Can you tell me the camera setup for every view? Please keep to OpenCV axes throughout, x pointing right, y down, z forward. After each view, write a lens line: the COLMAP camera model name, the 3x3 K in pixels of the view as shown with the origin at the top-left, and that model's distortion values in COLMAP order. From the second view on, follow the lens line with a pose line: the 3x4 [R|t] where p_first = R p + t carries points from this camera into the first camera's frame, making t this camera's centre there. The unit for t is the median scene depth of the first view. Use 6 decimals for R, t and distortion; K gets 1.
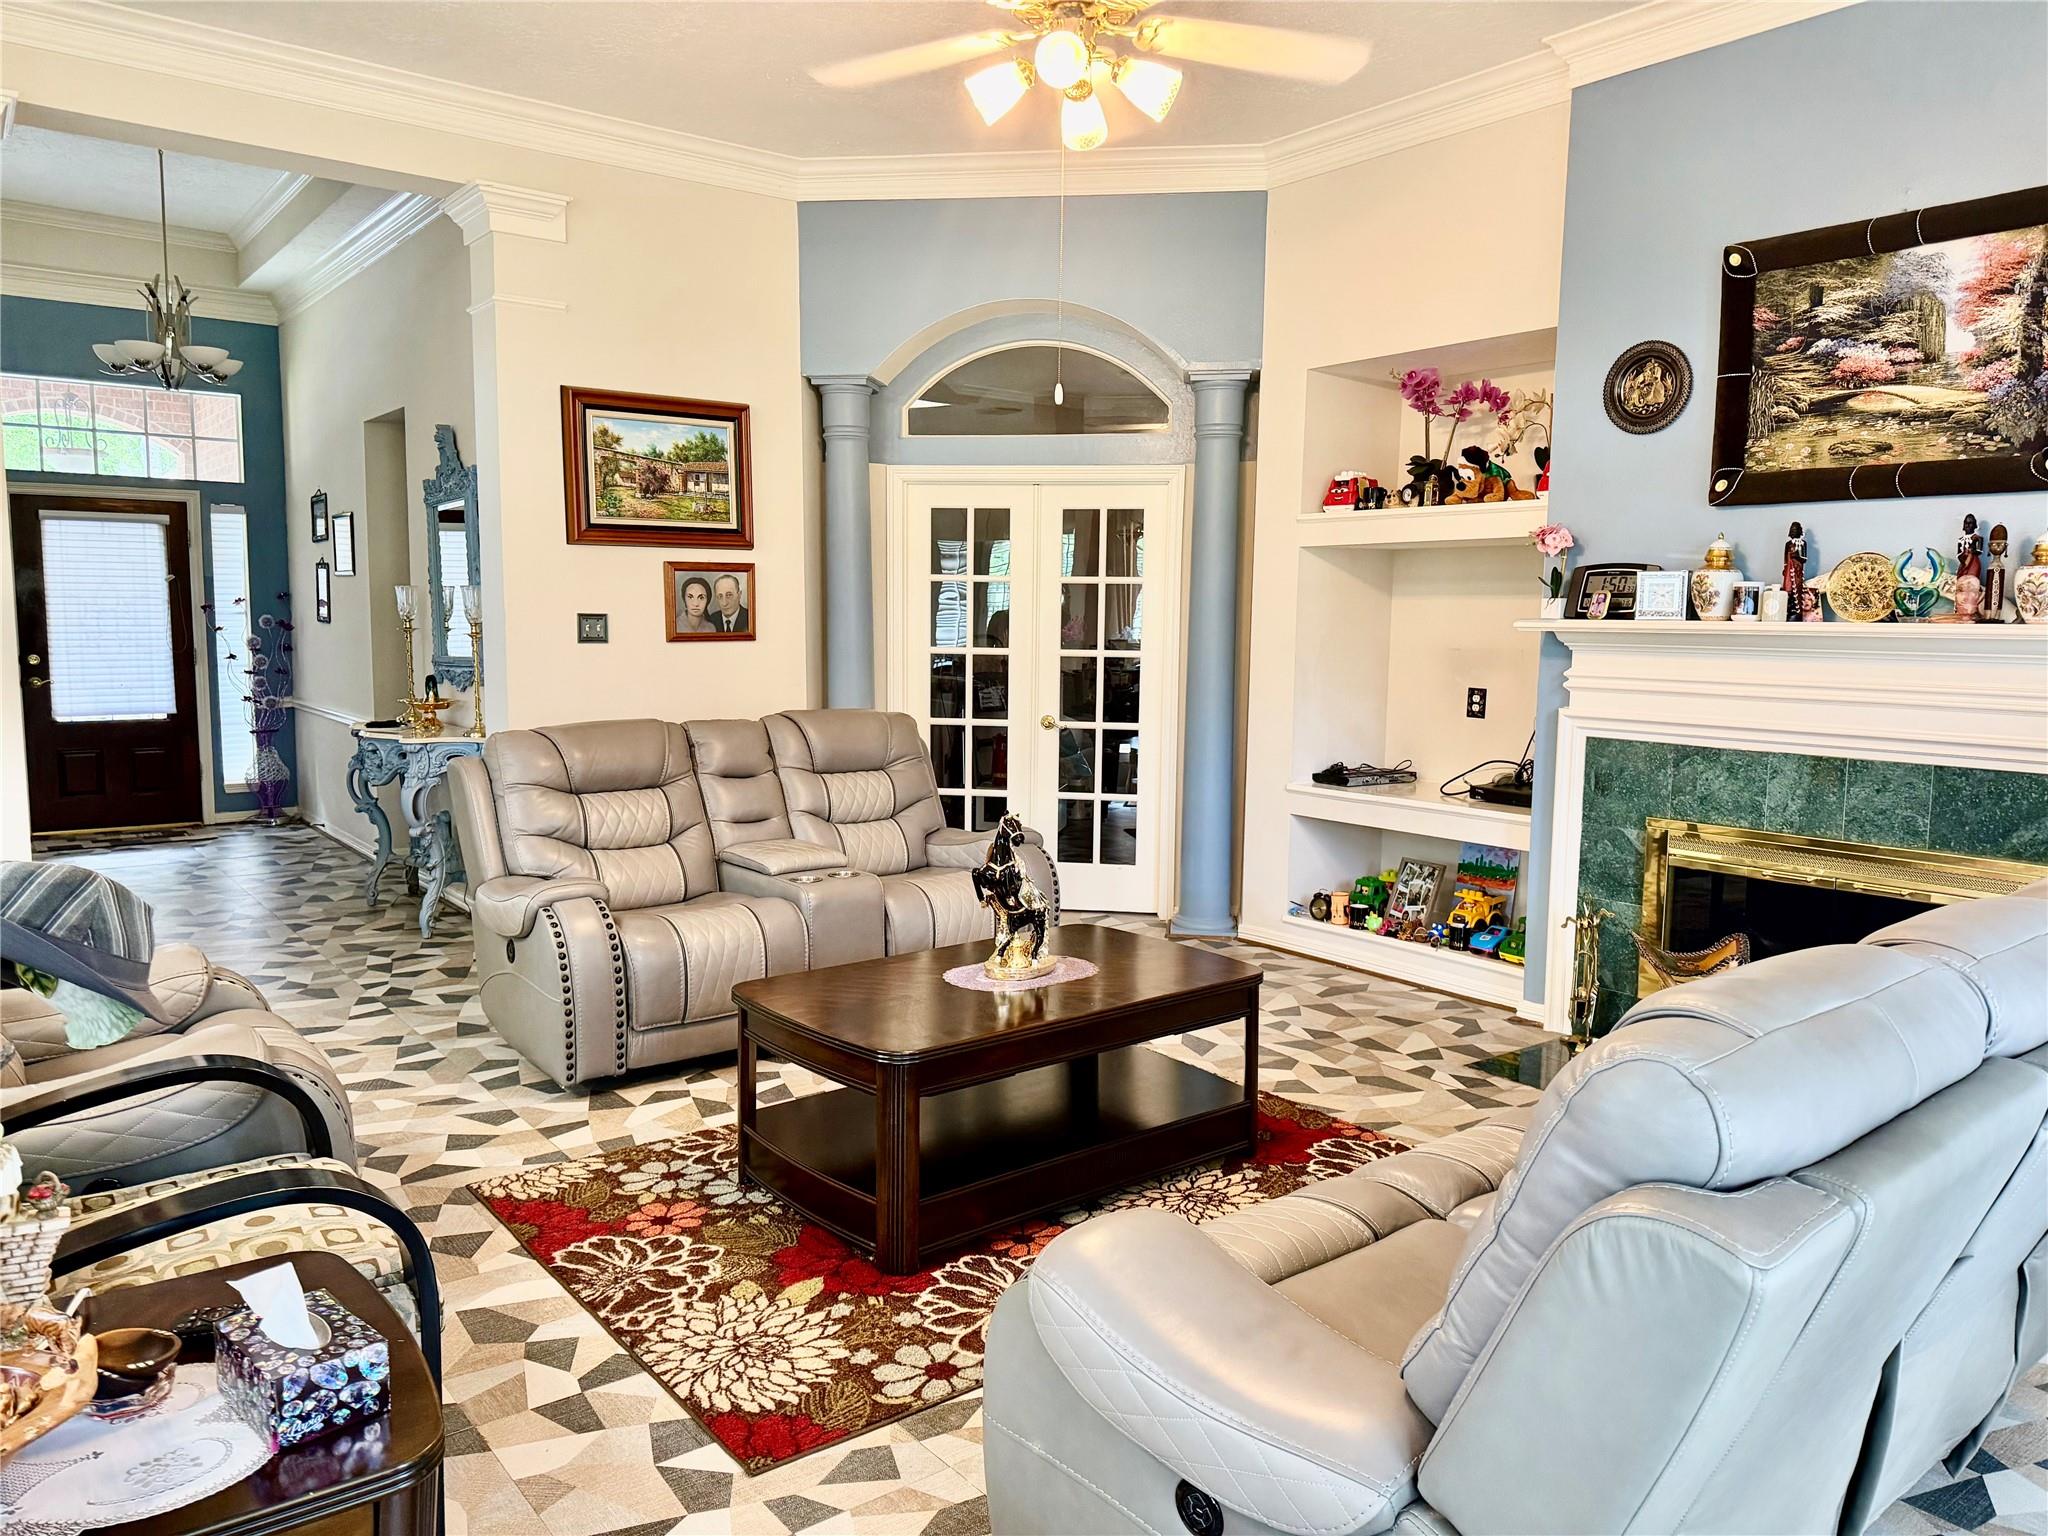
lens RADIAL K [[1455.1, 0, 1025.1], [0, 1455.1, 765.6], [0, 0, 1]] dist [0.060806, -0.037369]
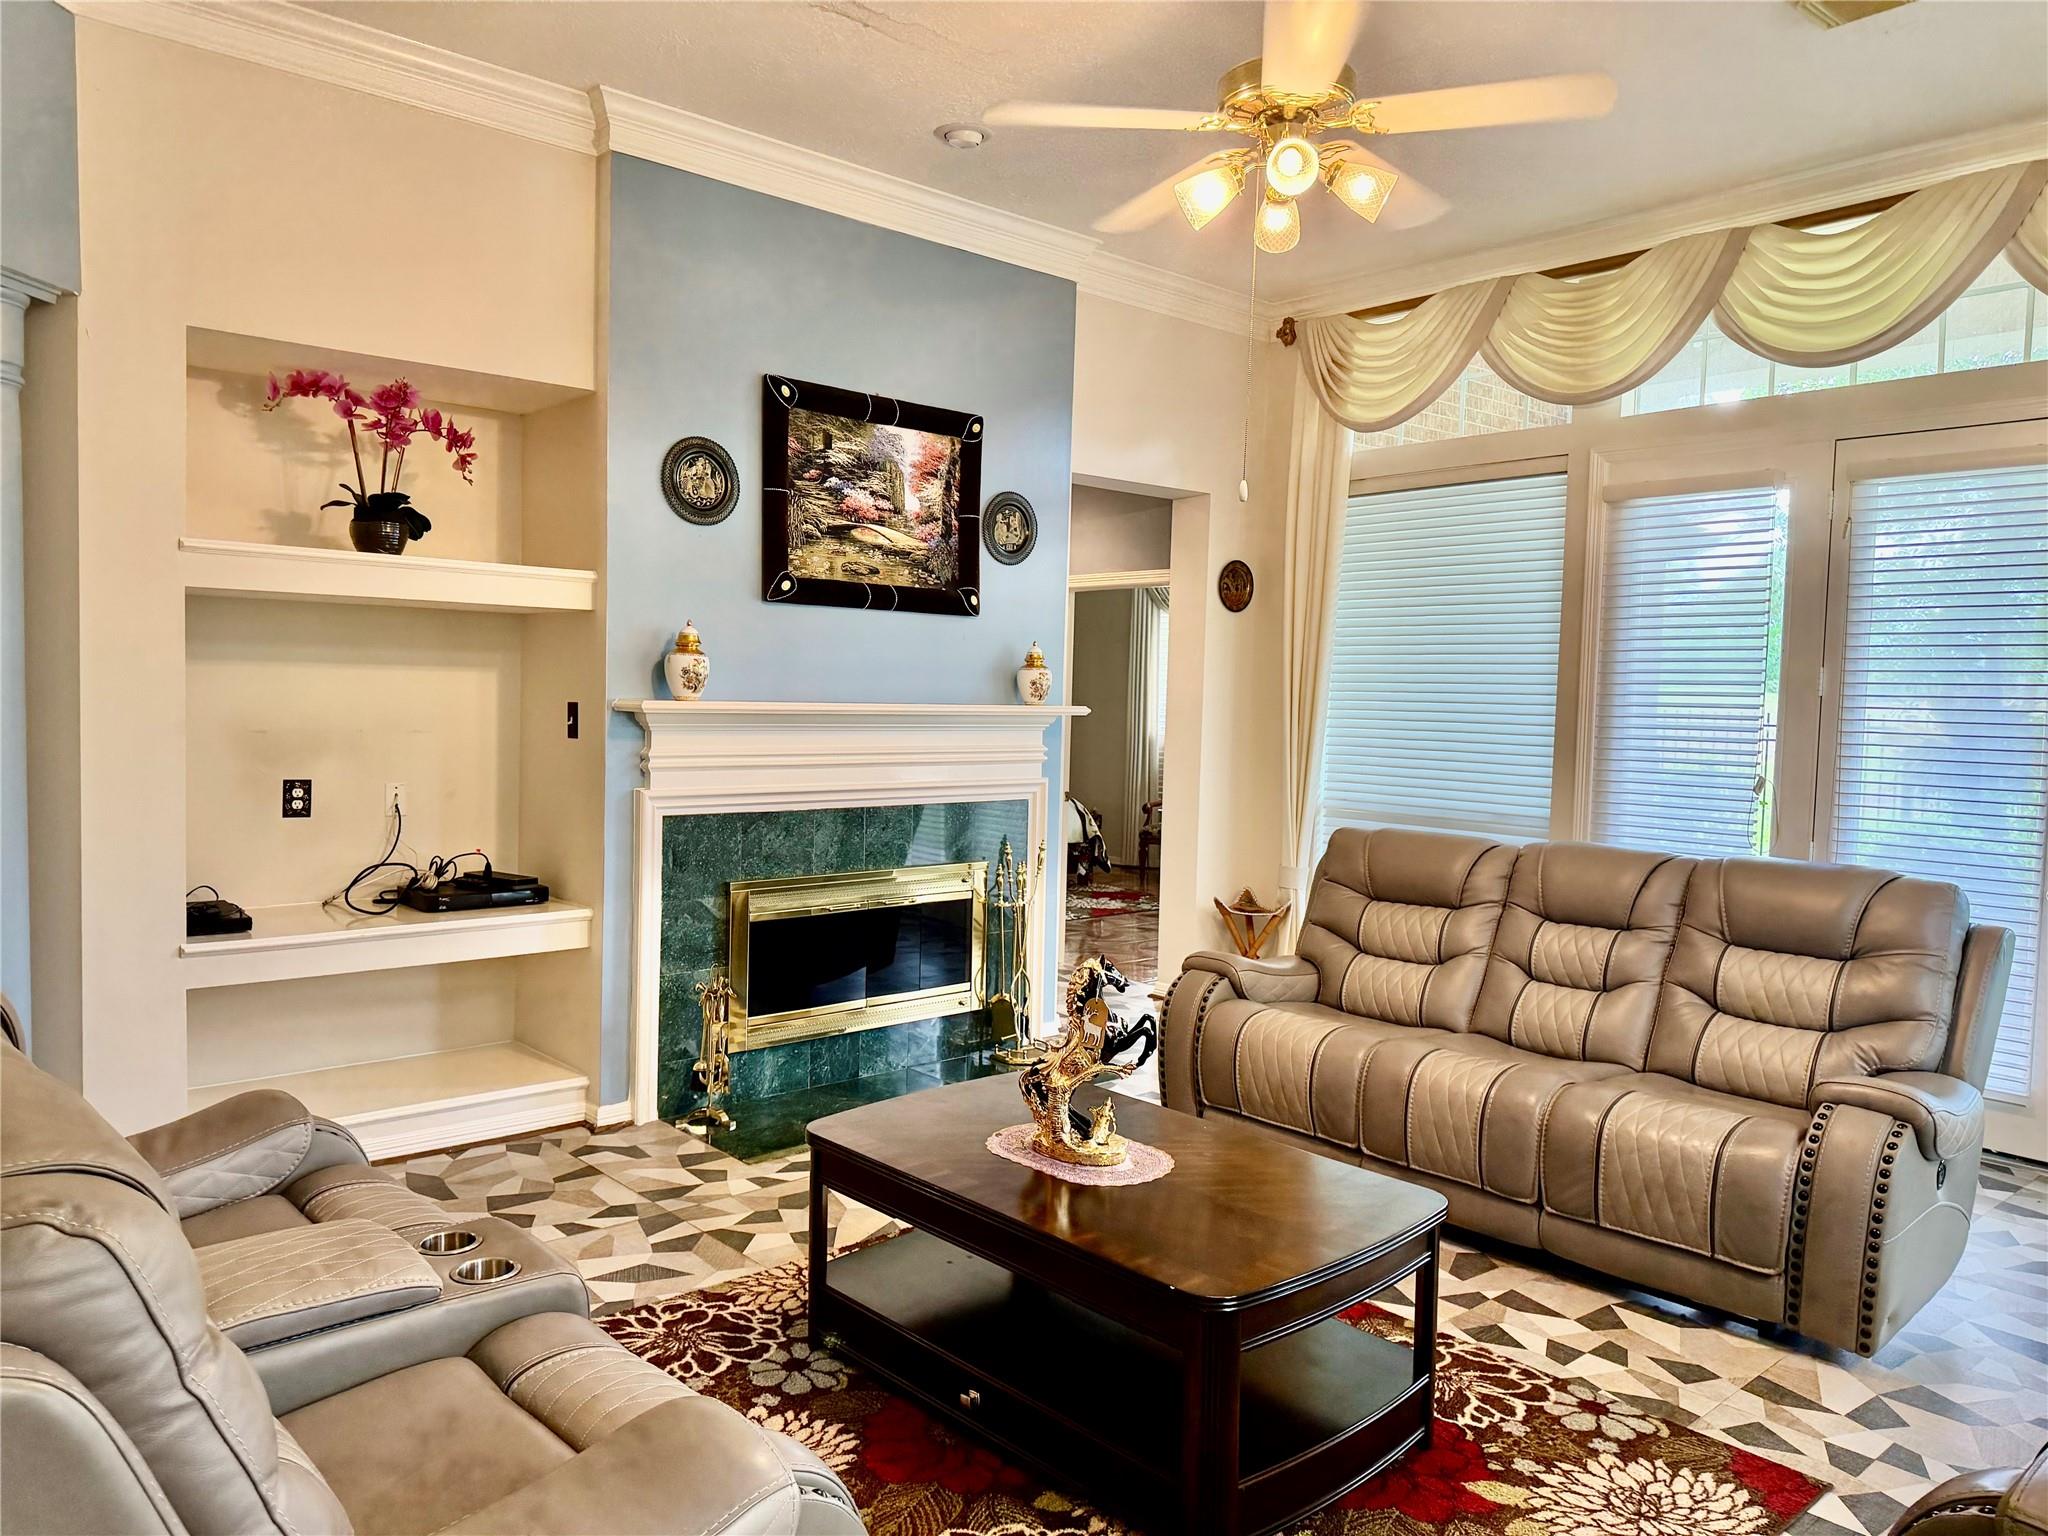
lens RADIAL K [[1455.1, 0, 1022.2], [0, 1455.1, 772.4], [0, 0, 1]] dist [0.060806, -0.037369]
pose [[-0.076323, -0.075045, 0.994255, -0.701755], [0.079198, 0.993557, 0.081072, -0.124746], [-0.993933, 0.084931, -0.069887, 0.928076]]
